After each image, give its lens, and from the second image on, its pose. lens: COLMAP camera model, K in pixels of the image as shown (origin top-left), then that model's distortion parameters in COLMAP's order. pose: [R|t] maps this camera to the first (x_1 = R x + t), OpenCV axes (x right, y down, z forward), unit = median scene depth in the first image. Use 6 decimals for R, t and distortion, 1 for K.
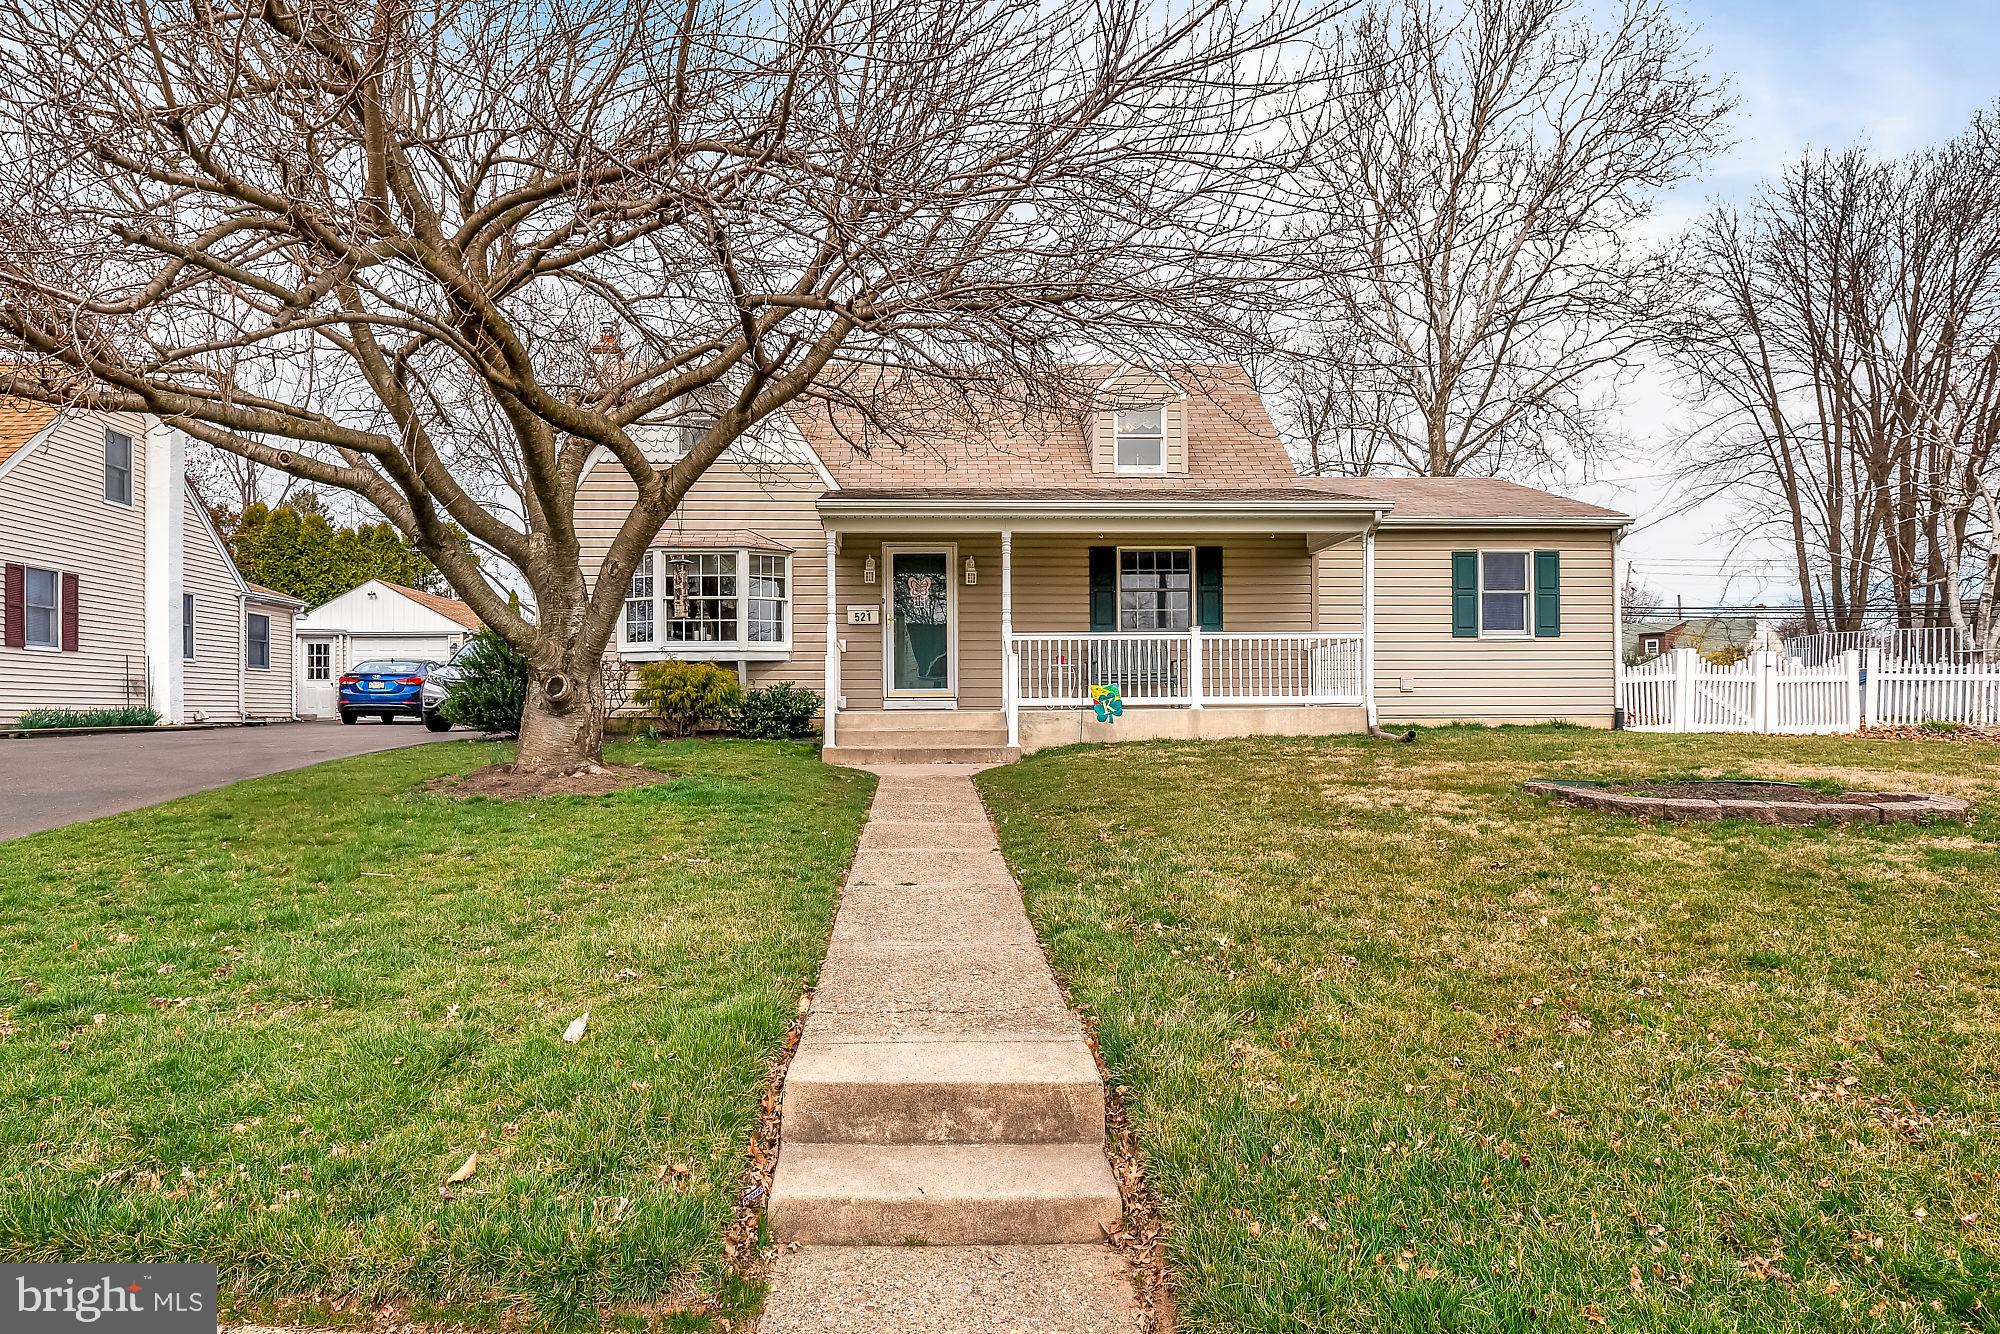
lens RADIAL K [[925.6, 0, 1000.0], [0, 925.6, 667.0], [0, 0, 1]] dist [0.000478, -0.000038]
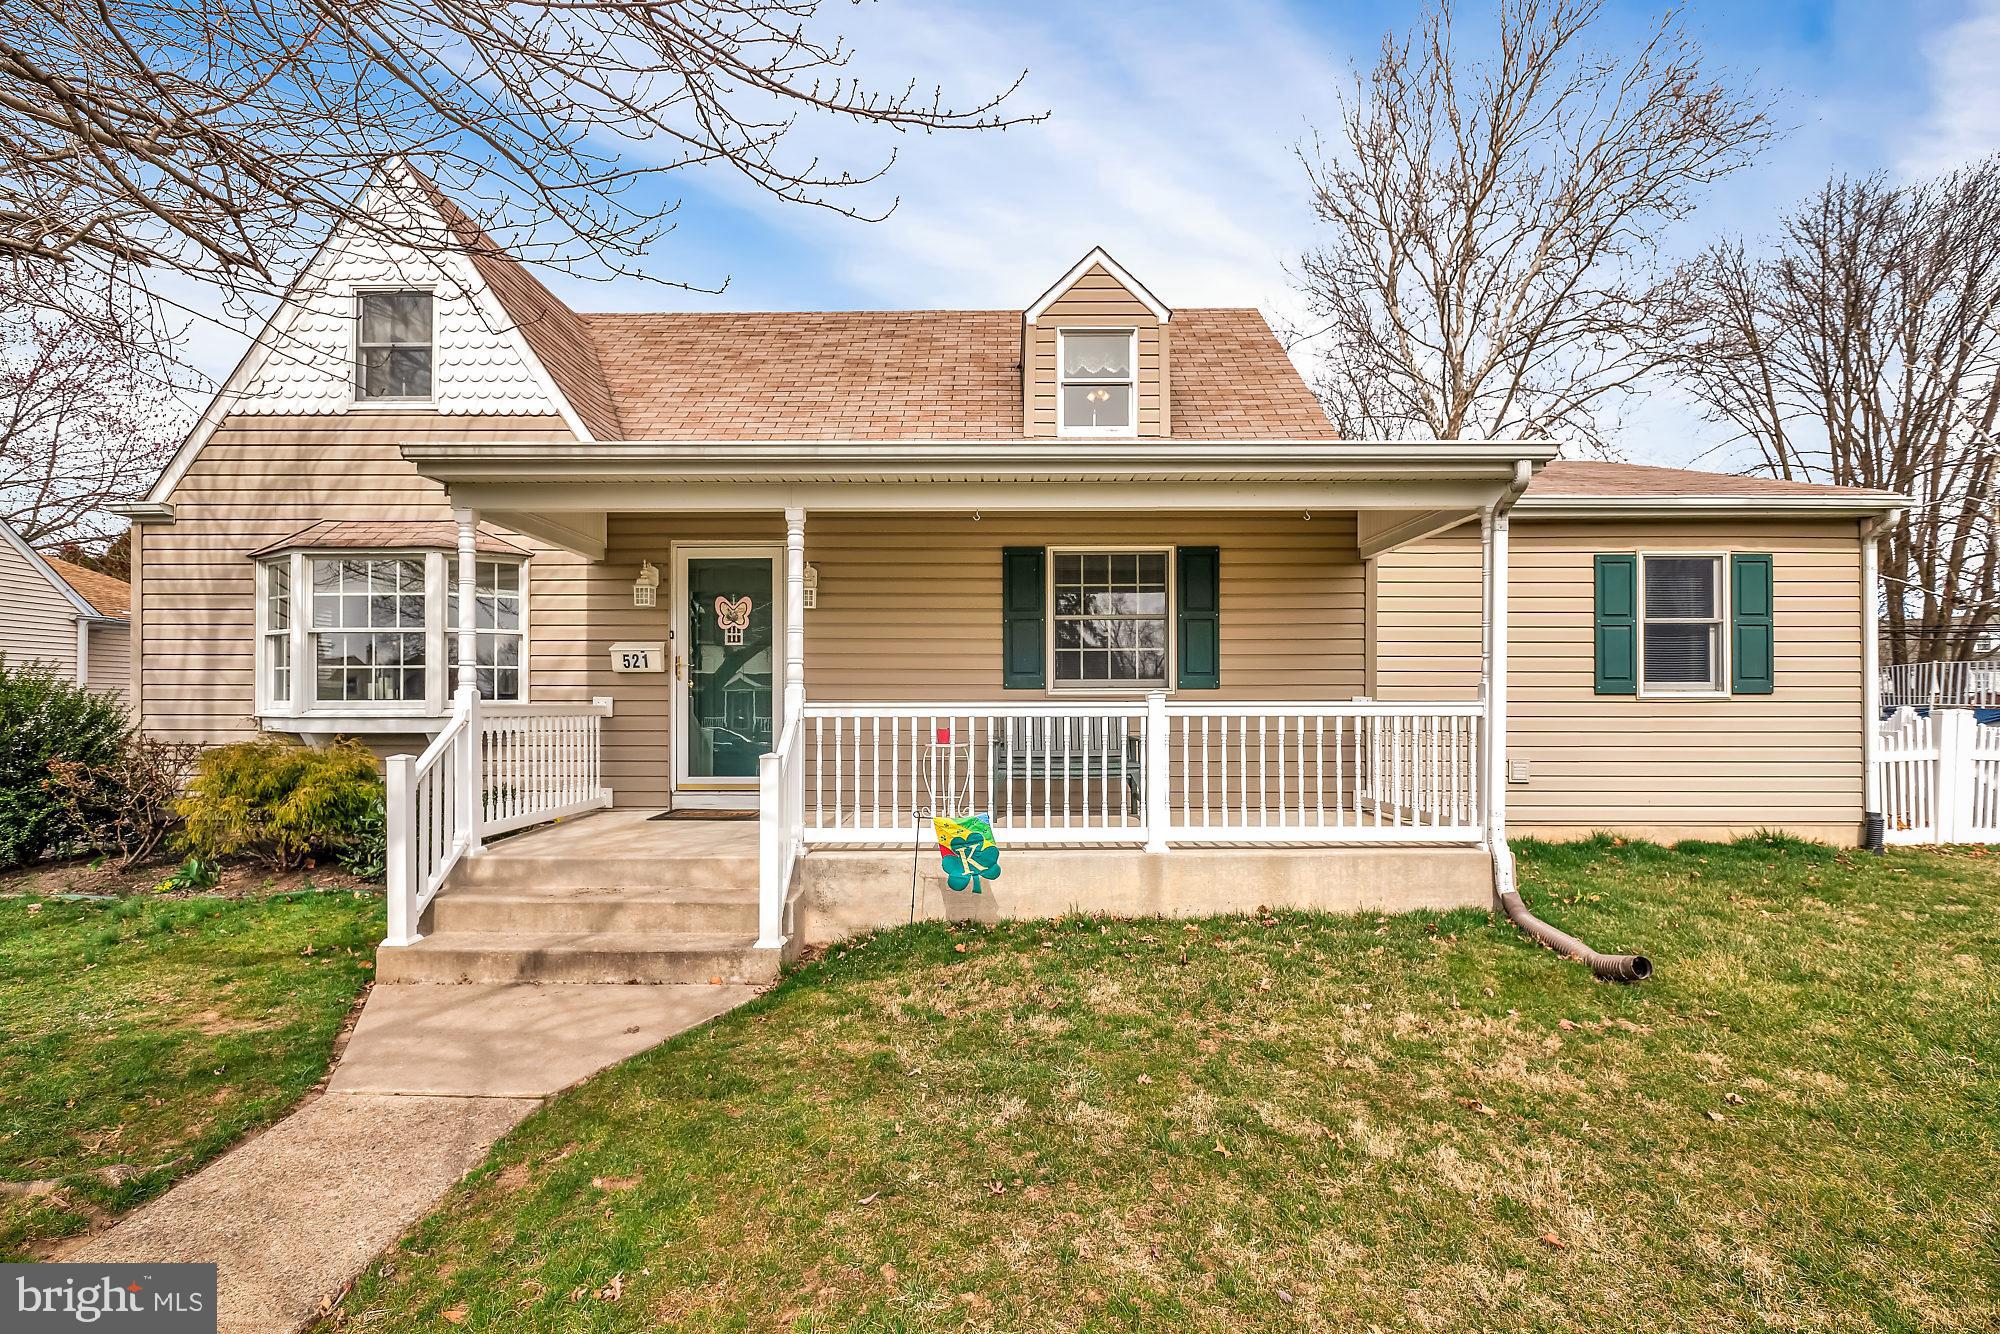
lens RADIAL K [[930.0, 0, 1001.9], [0, 930.0, 701.9], [0, 0, 1]] dist [-0.001628, 0.000136]
pose [[0.999904, 0.001585, -0.013772, 0.105235], [-0.001388, 0.999897, 0.014288, -0.035943], [0.013793, -0.014268, 0.999803, 0.382417]]
